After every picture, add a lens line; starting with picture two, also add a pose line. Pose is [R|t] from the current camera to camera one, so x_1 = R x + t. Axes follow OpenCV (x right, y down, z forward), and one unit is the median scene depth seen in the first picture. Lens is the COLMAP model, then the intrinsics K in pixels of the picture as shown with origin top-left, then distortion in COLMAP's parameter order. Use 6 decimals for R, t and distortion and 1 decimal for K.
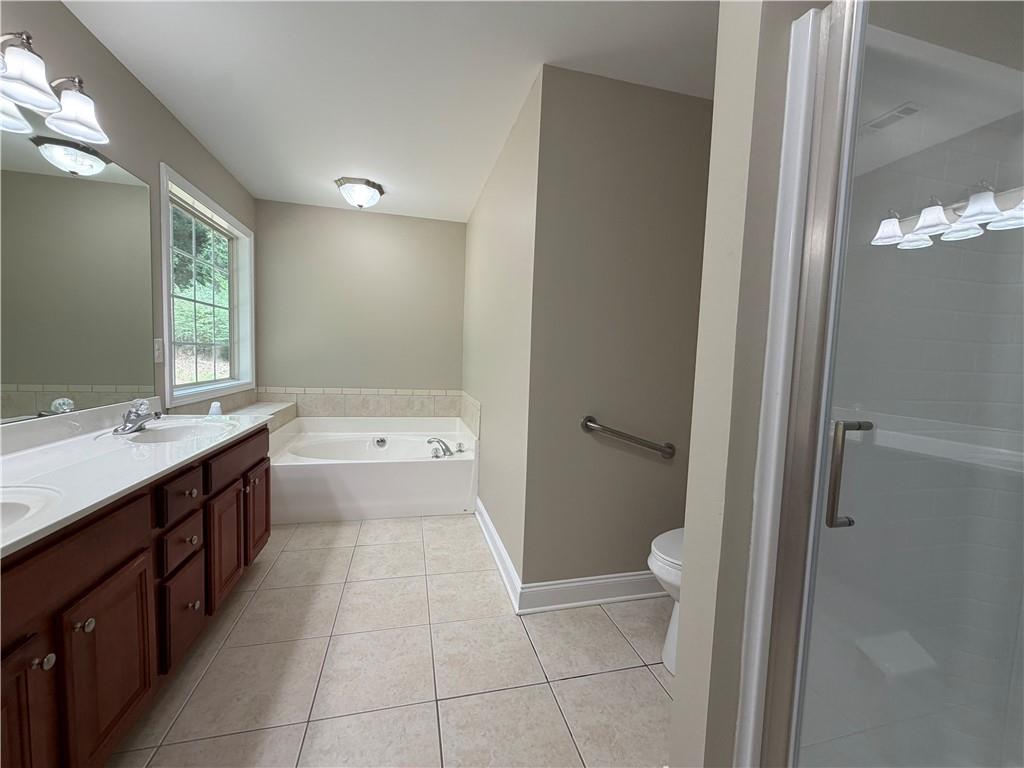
lens RADIAL K [[409.1, 0, 507.9], [0, 409.1, 383.4], [0, 0, 1]] dist [0.001864, 0.000053]
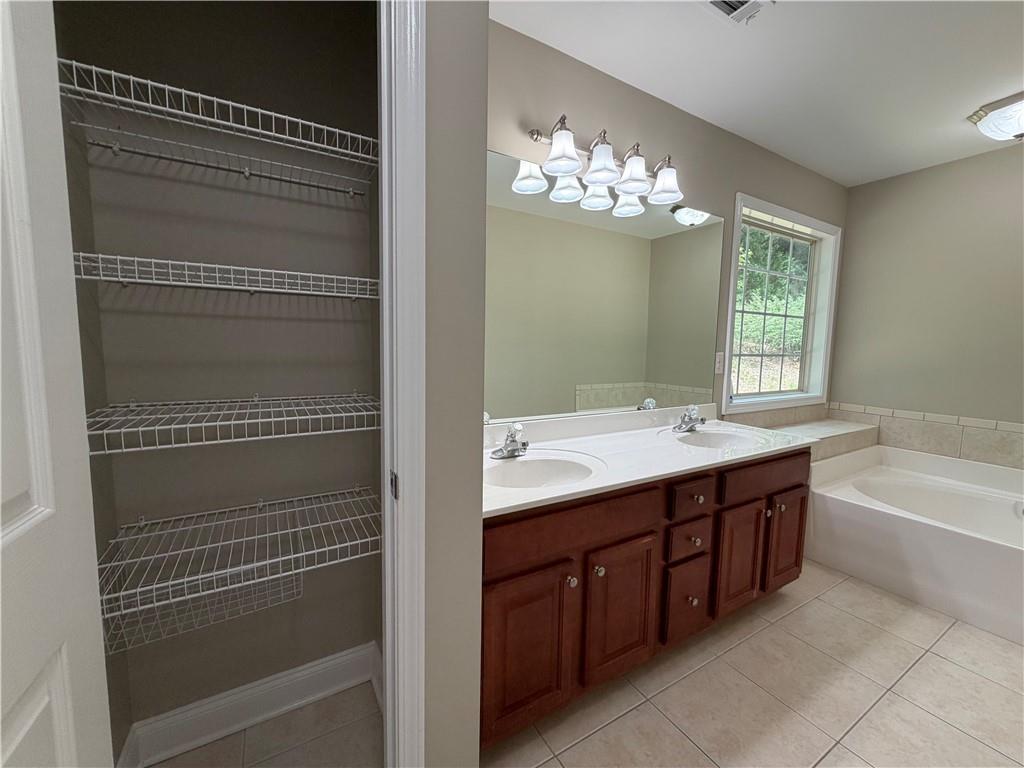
lens RADIAL K [[409.1, 0, 507.9], [0, 409.1, 383.4], [0, 0, 1]] dist [0.001864, 0.000053]
pose [[0.286195, 0.061998, -0.956164, 0.074803], [-0.073762, 0.996369, 0.042527, -0.033974], [0.955328, 0.058358, 0.289729, 0.136291]]
